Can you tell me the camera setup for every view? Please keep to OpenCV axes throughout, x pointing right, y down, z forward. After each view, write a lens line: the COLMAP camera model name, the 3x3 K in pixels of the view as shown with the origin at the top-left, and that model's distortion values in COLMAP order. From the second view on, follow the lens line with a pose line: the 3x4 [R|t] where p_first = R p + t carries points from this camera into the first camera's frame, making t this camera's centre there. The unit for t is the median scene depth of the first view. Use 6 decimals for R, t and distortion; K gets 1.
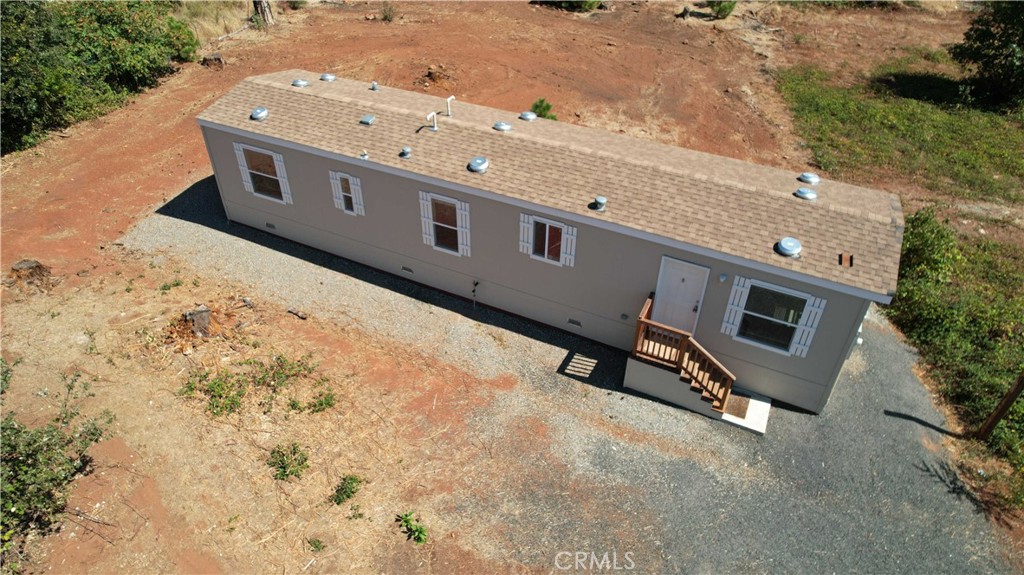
lens RADIAL K [[656.3, 0, 512.0], [0, 656.3, 287.5], [0, 0, 1]] dist [-0.088763, 0.084143]
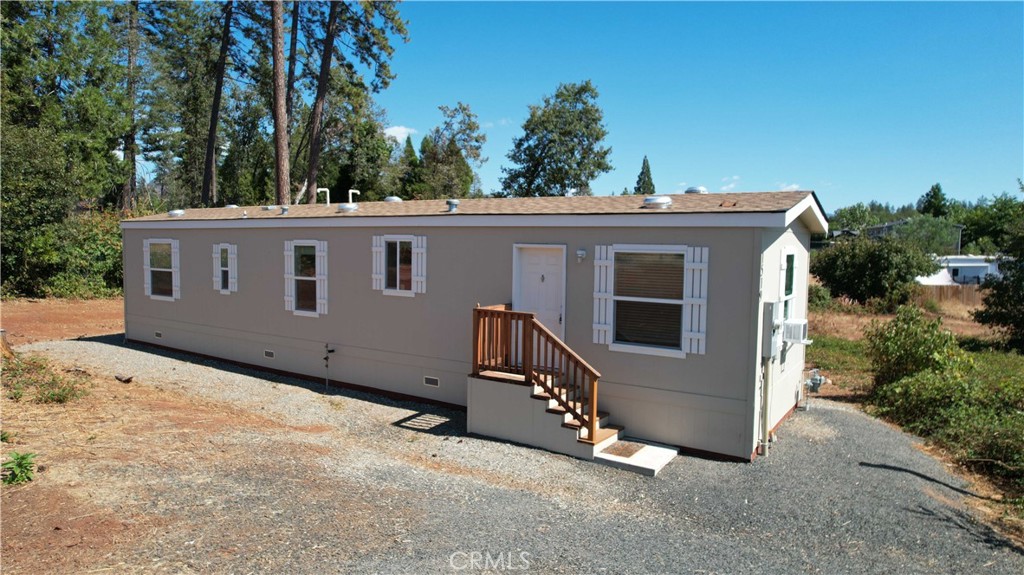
lens RADIAL K [[656.3, 0, 512.0], [0, 656.3, 287.5], [0, 0, 1]] dist [-0.088763, 0.084143]
pose [[0.992716, 0.014510, -0.119602, 0.307389], [-0.079333, 0.825848, -0.558284, 0.421663], [0.090672, 0.563706, 0.820983, 0.344677]]
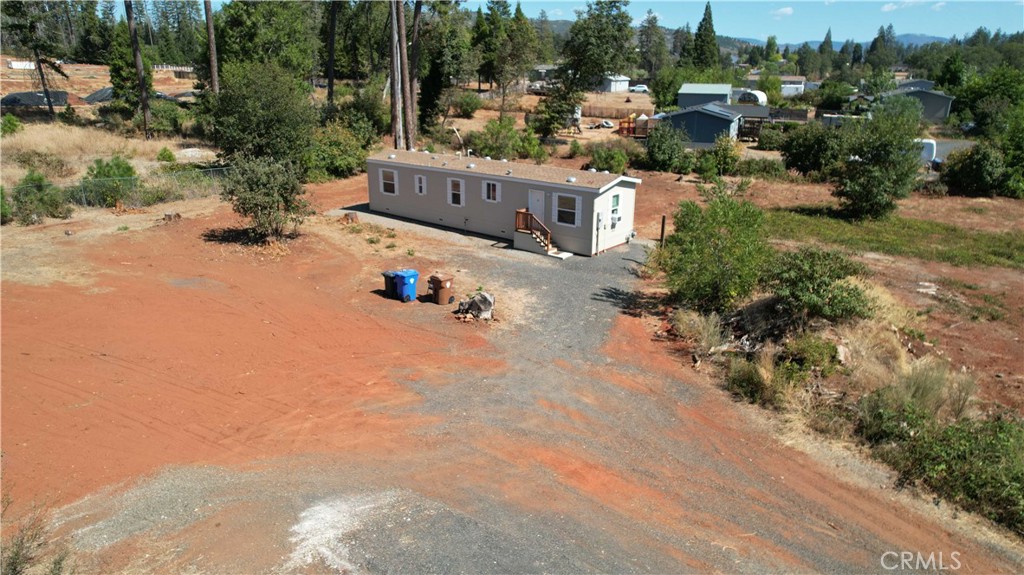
lens RADIAL K [[656.3, 0, 512.0], [0, 656.3, 287.5], [0, 0, 1]] dist [-0.088763, 0.084143]
pose [[0.974919, 0.067865, -0.211960, 0.684076], [-0.135735, 0.936055, -0.324618, 1.067119], [0.176376, 0.345247, 0.921790, -1.132205]]
